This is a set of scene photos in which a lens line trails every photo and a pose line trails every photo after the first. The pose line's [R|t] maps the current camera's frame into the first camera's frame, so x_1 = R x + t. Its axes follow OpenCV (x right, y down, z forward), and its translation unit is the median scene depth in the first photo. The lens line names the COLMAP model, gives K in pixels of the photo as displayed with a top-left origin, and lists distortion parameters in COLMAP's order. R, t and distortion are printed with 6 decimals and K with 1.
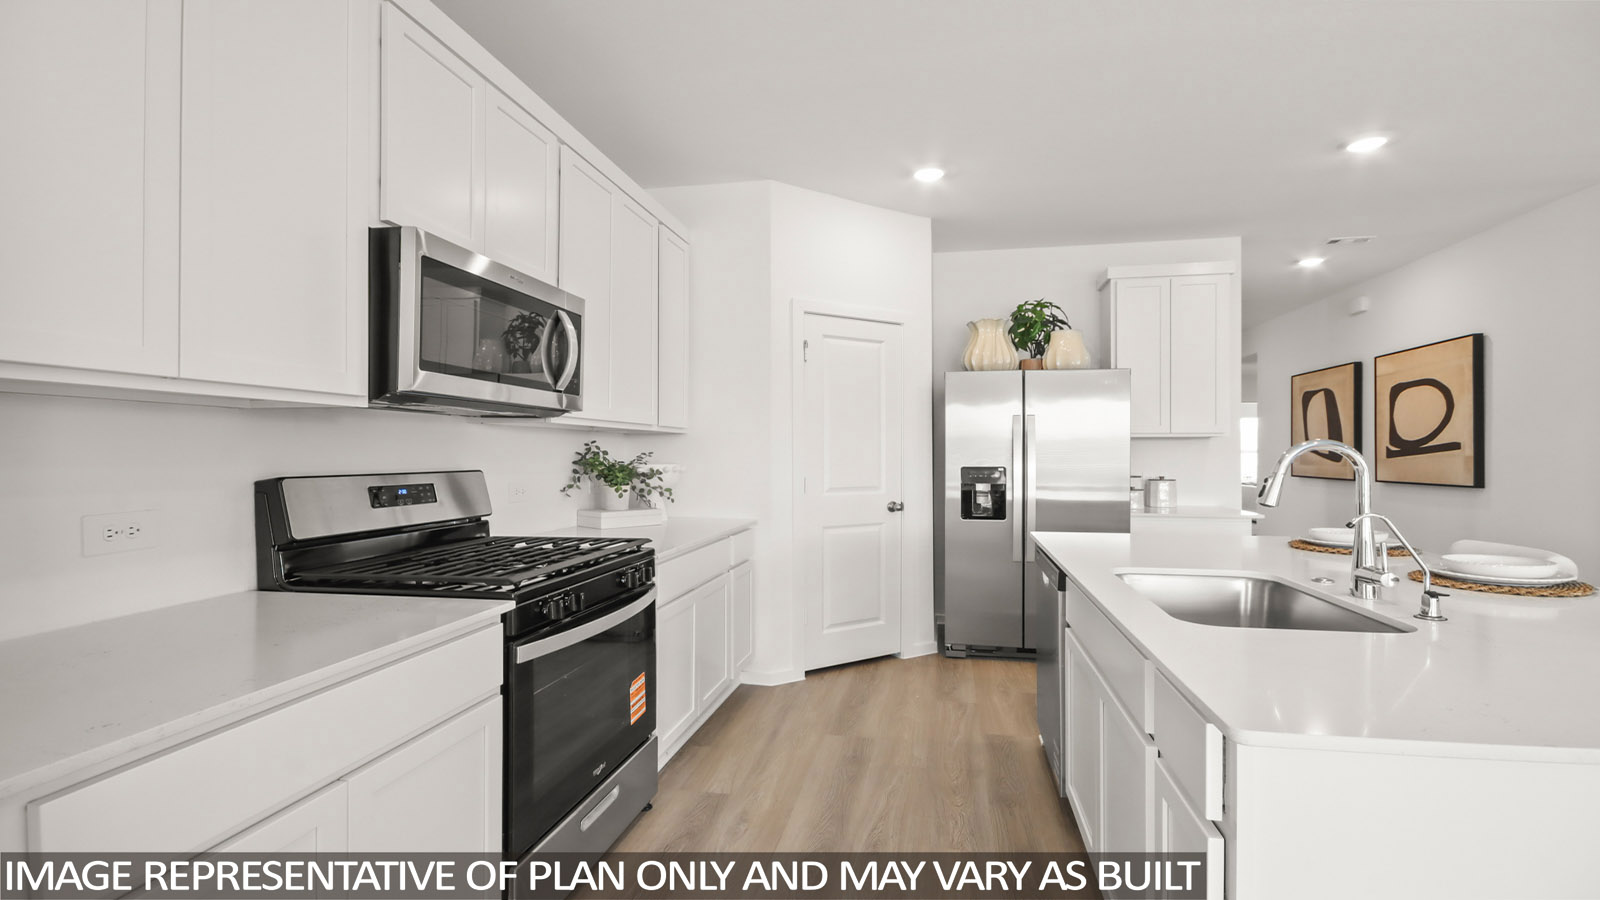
lens RADIAL K [[766.0, 0, 802.8], [0, 766.0, 445.2], [0, 0, 1]] dist [-0.003041, -0.000173]
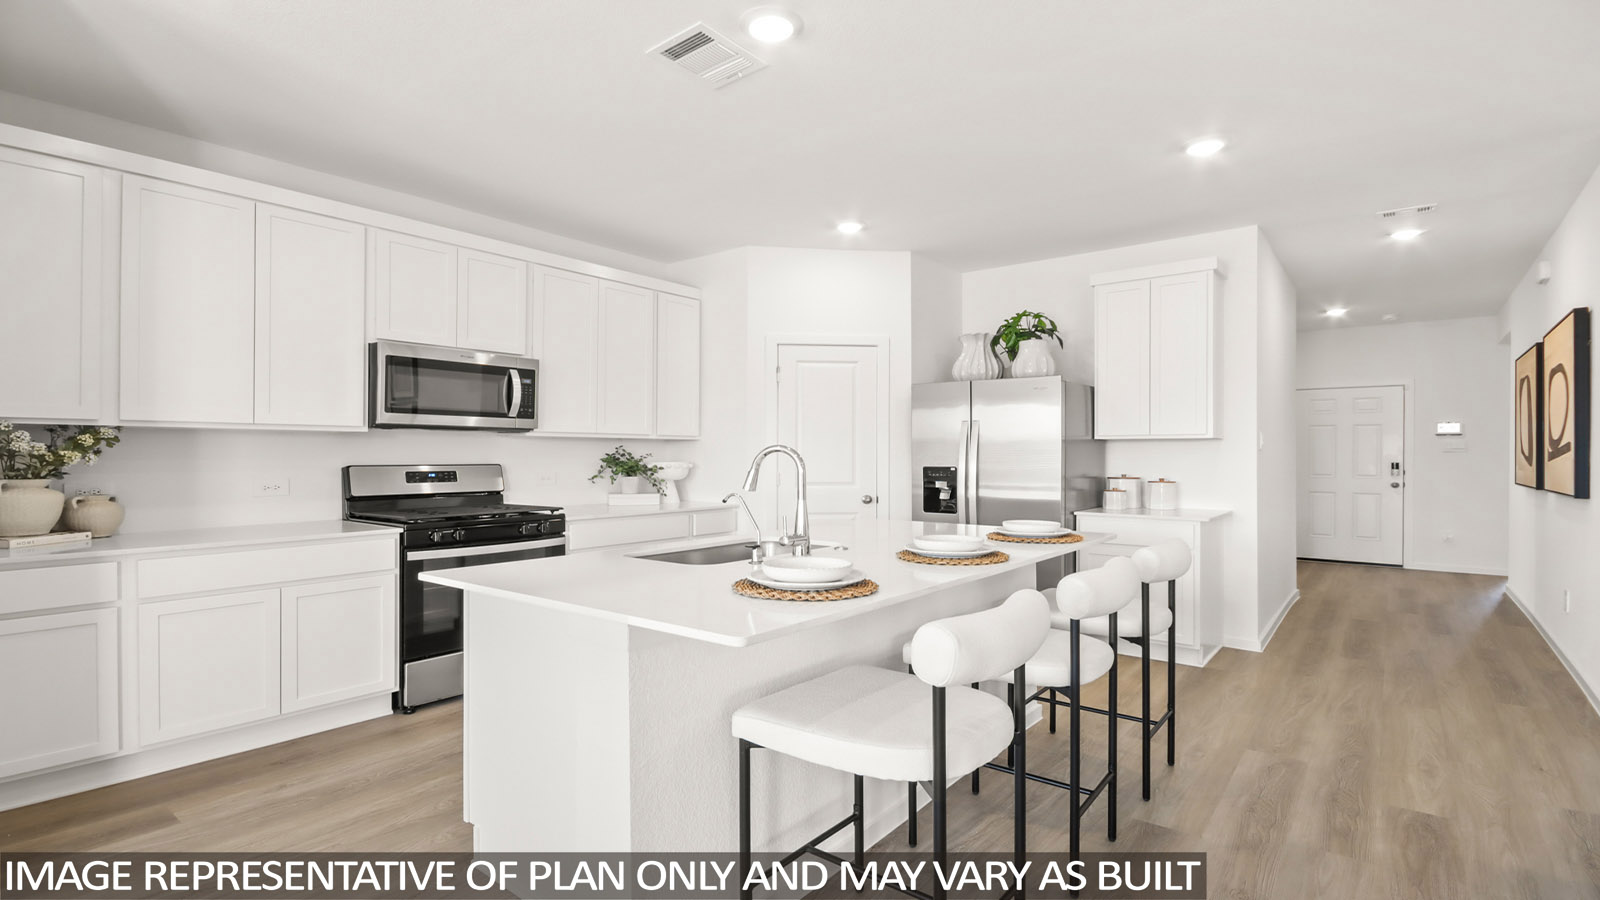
lens RADIAL K [[766.0, 0, 799.3], [0, 766.0, 454.6], [0, 0, 1]] dist [-0.003041, -0.000173]
pose [[0.883504, 0.002678, -0.468416, 0.717901], [0.003019, 0.999930, 0.011412, -0.004144], [0.468414, -0.011497, 0.883434, -0.134499]]
